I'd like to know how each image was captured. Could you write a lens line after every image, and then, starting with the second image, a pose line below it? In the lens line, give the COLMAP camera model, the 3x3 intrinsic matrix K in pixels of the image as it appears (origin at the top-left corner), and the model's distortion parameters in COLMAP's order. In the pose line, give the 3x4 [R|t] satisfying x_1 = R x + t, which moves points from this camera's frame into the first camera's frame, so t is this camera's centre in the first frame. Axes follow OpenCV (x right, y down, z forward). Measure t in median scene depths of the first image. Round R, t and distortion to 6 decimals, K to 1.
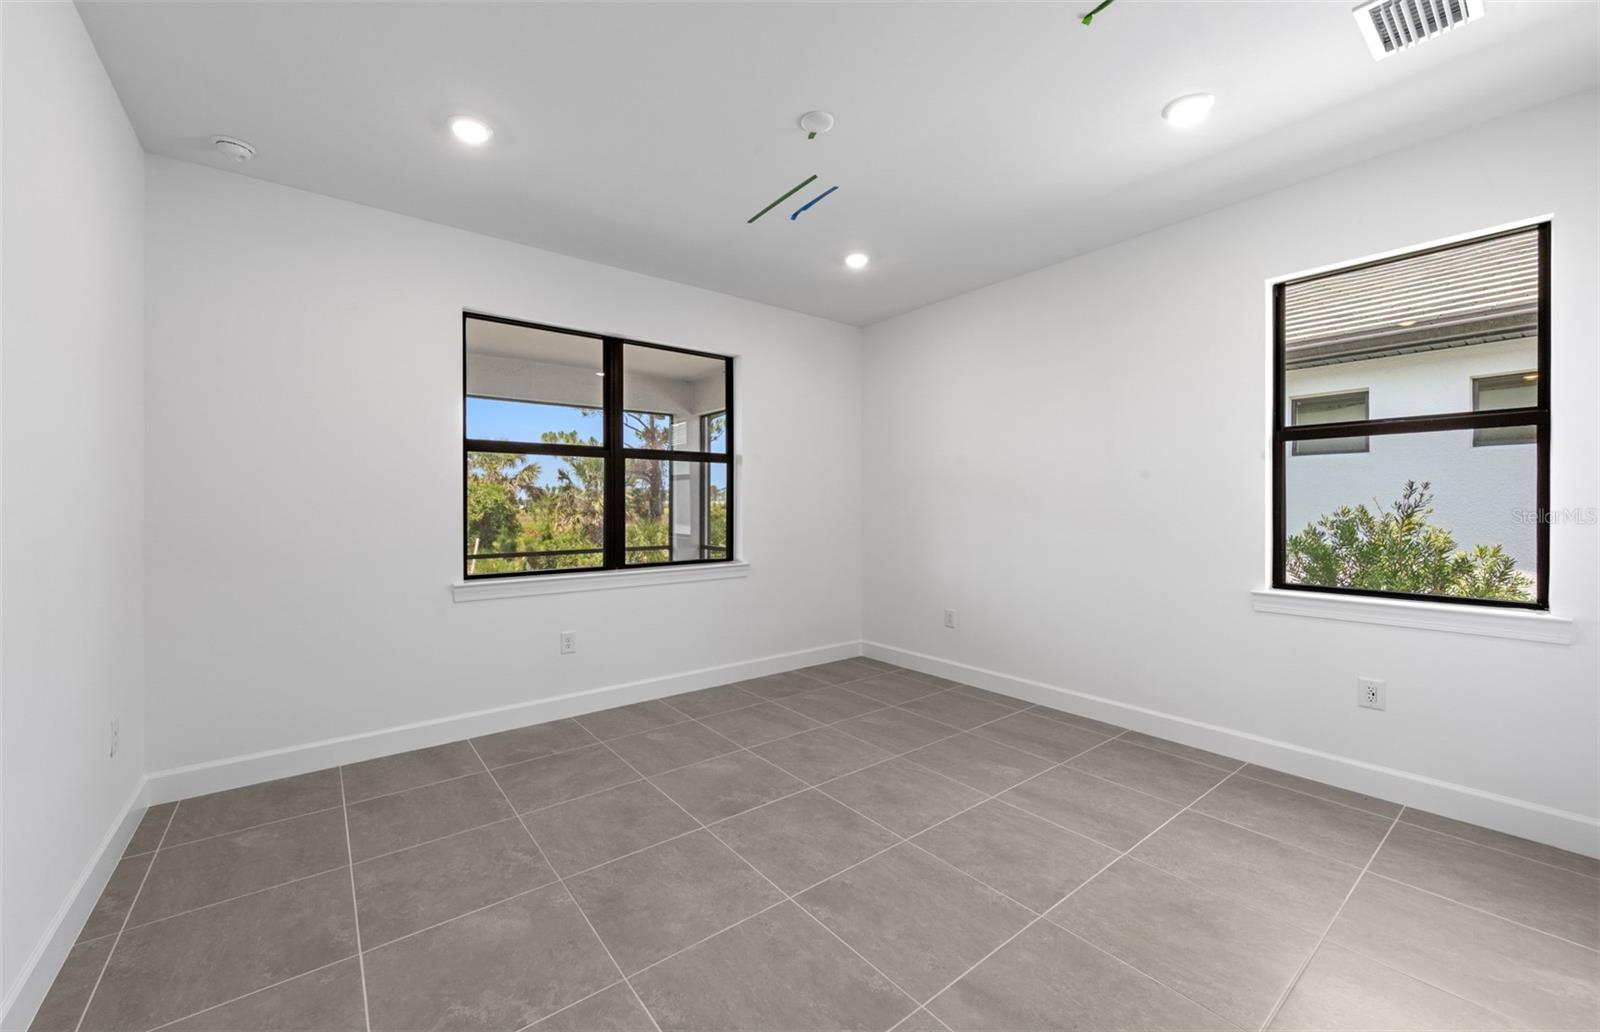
lens RADIAL K [[637.7, 0, 788.6], [0, 637.7, 501.4], [0, 0, 1]] dist [-0.002152, -0.000516]
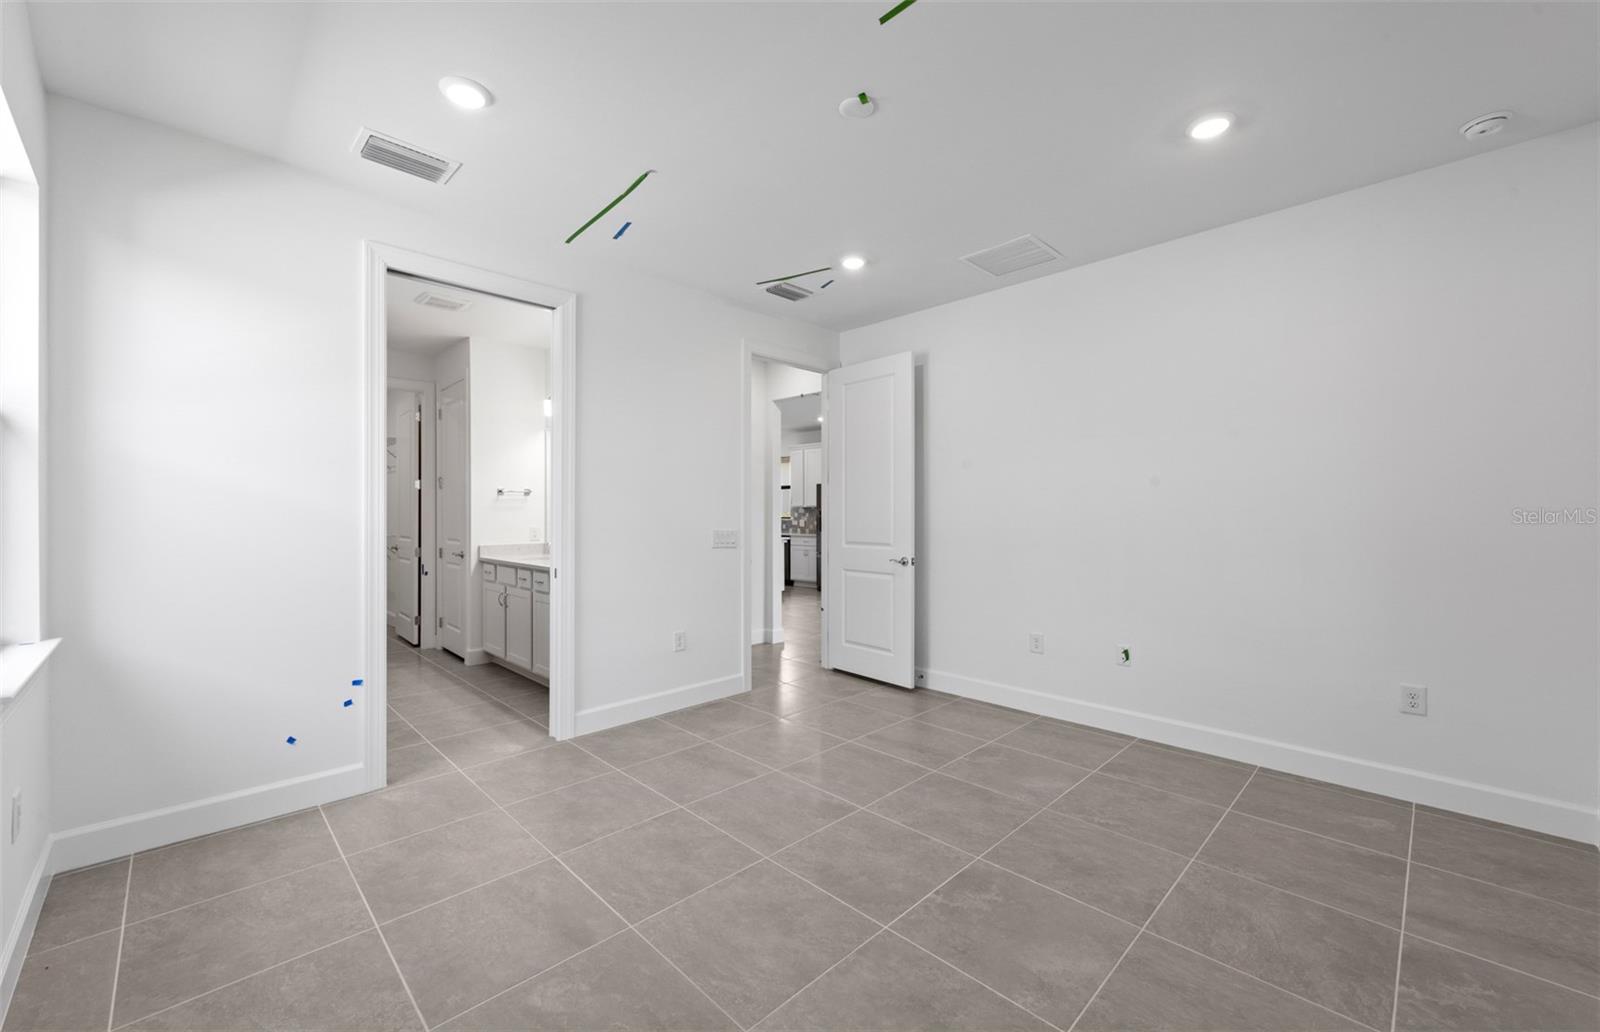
lens RADIAL K [[637.7, 0, 788.6], [0, 637.7, 501.4], [0, 0, 1]] dist [-0.002152, -0.000516]
pose [[-0.994616, 0.001433, -0.103617, 0.239874], [0.003568, 0.999785, -0.020419, 0.006168], [0.103566, -0.020679, -0.994408, 1.902040]]
